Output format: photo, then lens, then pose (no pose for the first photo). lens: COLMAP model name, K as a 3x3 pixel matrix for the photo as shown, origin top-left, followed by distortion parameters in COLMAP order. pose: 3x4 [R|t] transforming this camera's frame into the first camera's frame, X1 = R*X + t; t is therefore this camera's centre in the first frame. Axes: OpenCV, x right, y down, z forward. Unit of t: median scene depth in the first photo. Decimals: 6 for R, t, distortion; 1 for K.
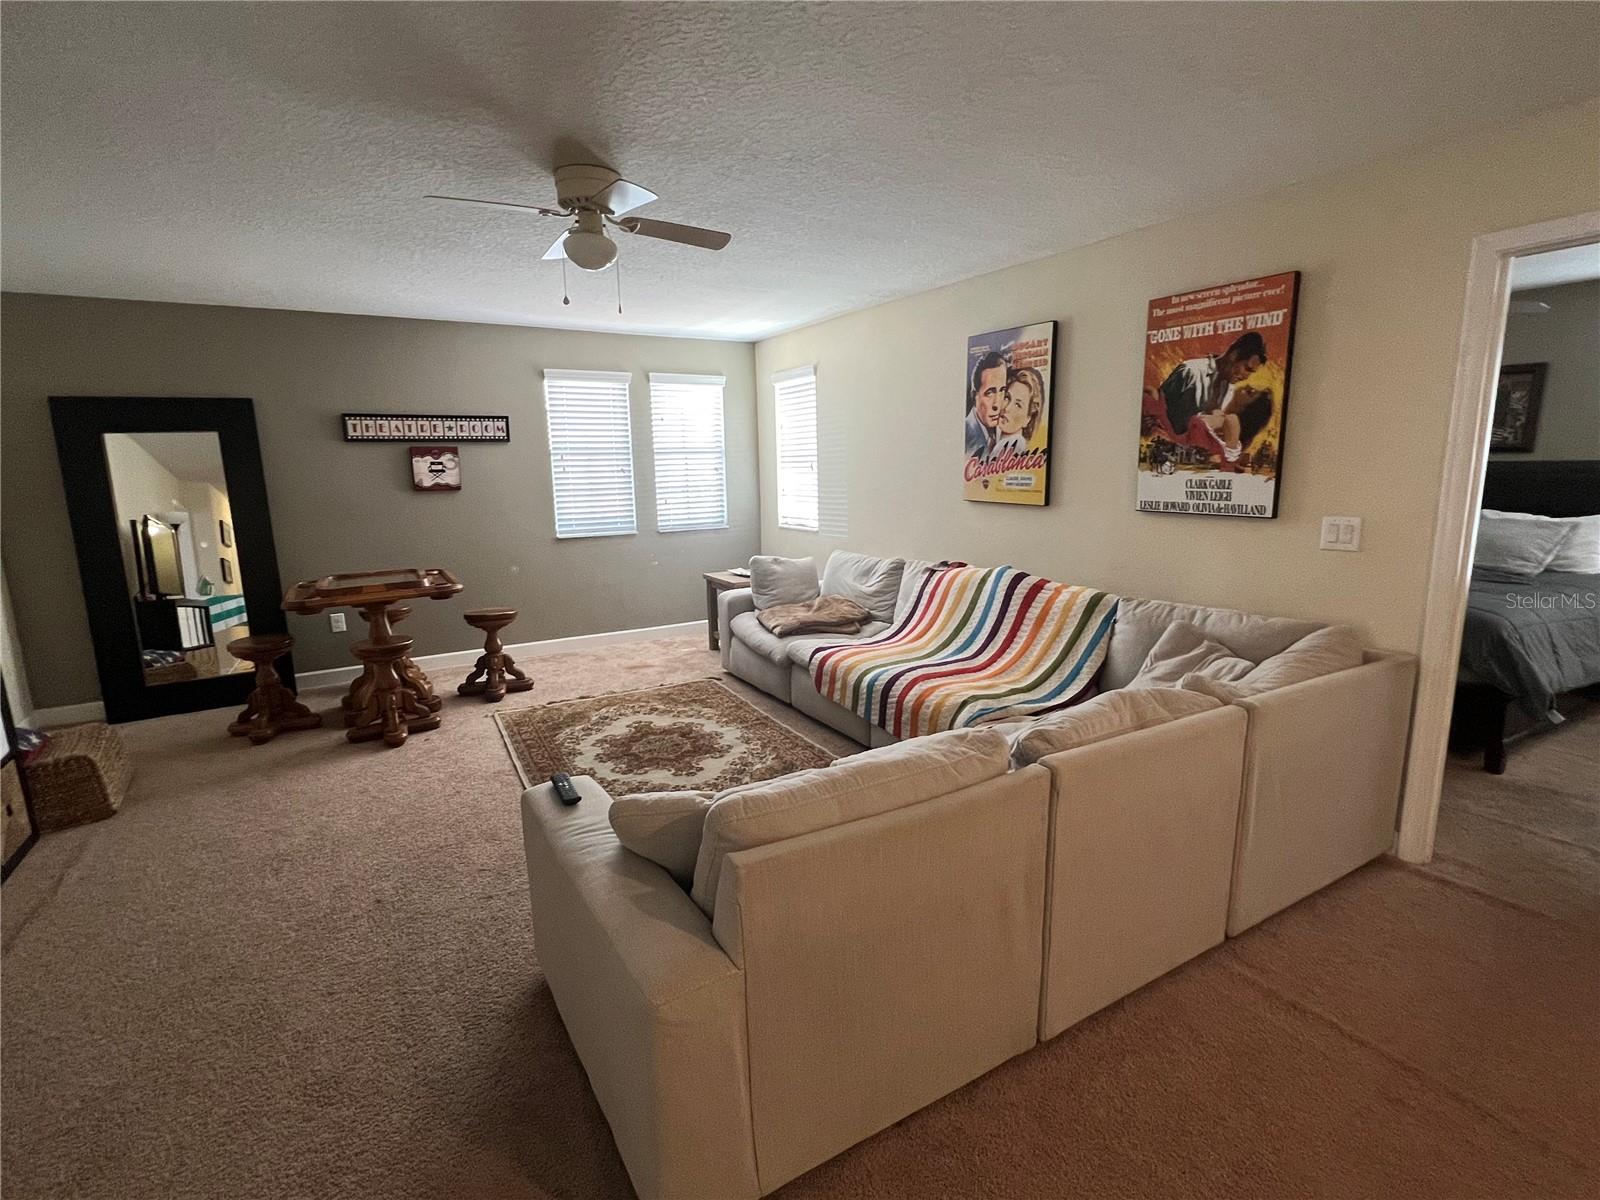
lens RADIAL K [[760.5, 0, 796.6], [0, 760.5, 599.2], [0, 0, 1]] dist [-0.002187, -0.001245]
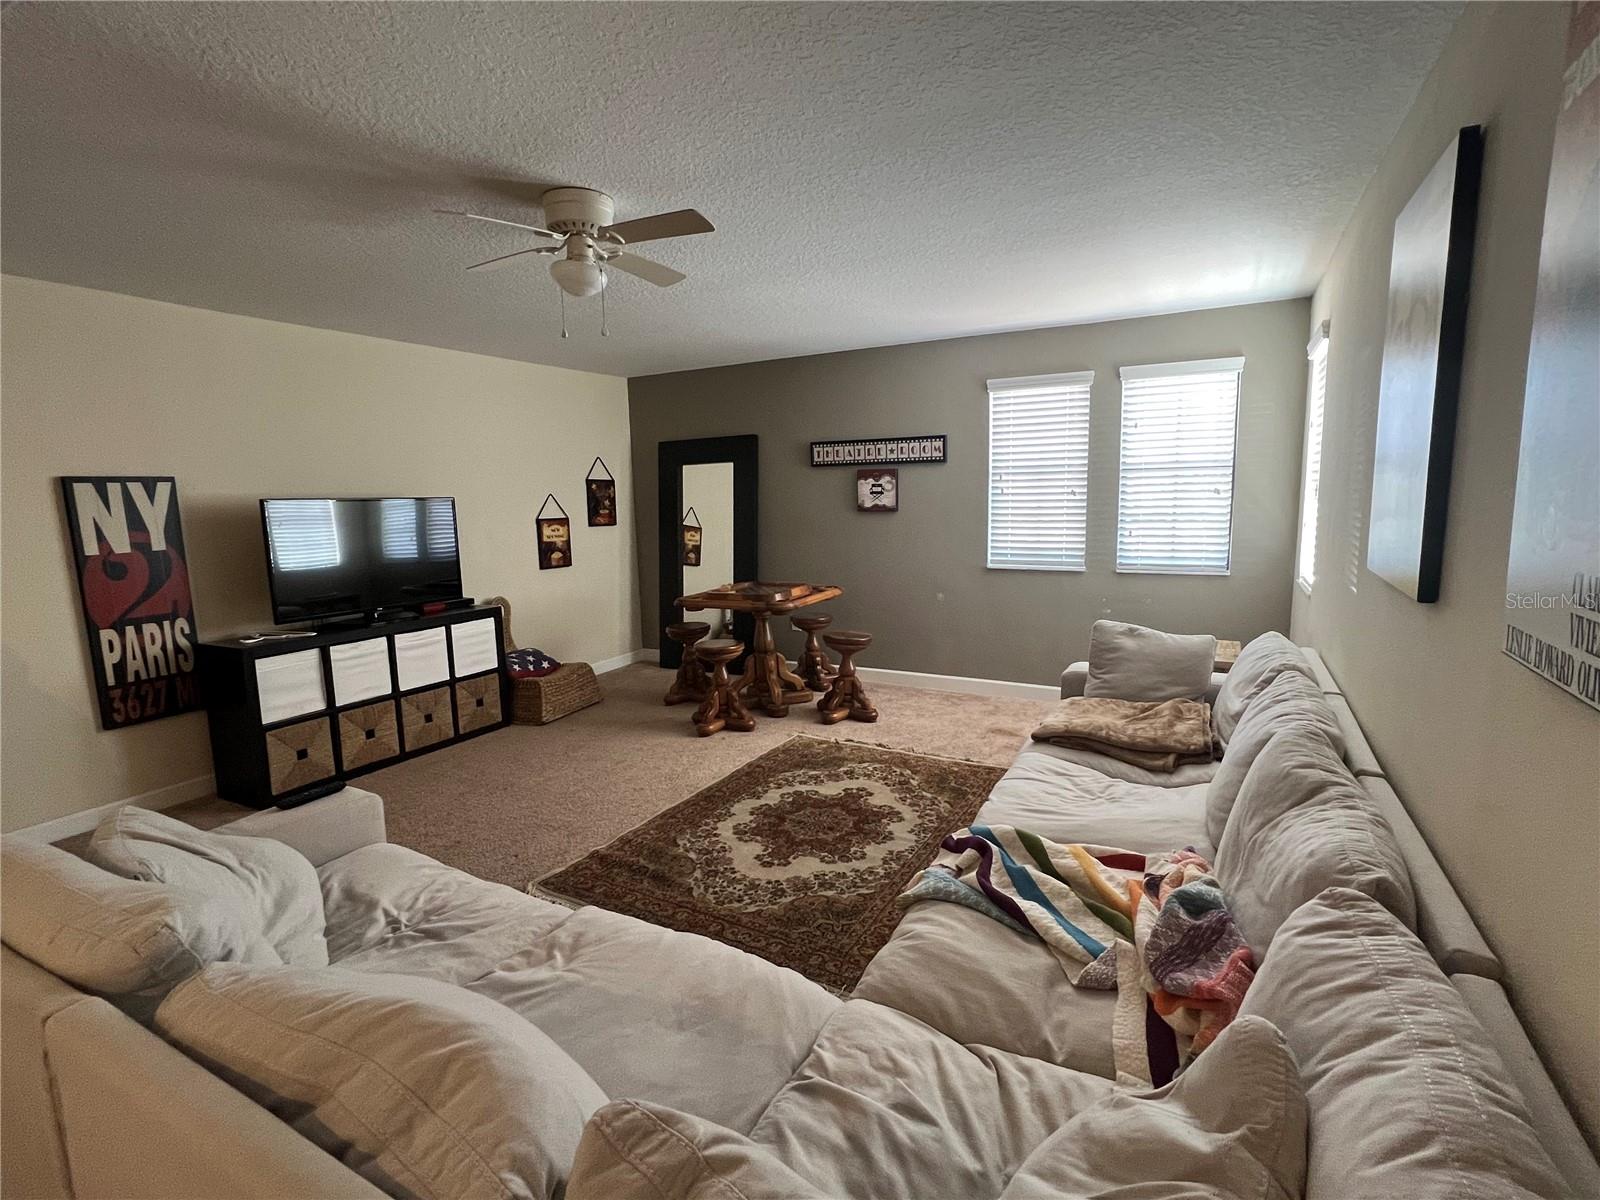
lens RADIAL K [[760.5, 0, 799.7], [0, 760.5, 599.1], [0, 0, 1]] dist [-0.002187, -0.001245]
pose [[0.517872, 0.127644, -0.845881, 0.384189], [-0.139460, 0.988174, 0.063735, -0.080872], [0.844014, 0.084960, 0.529549, 0.395600]]
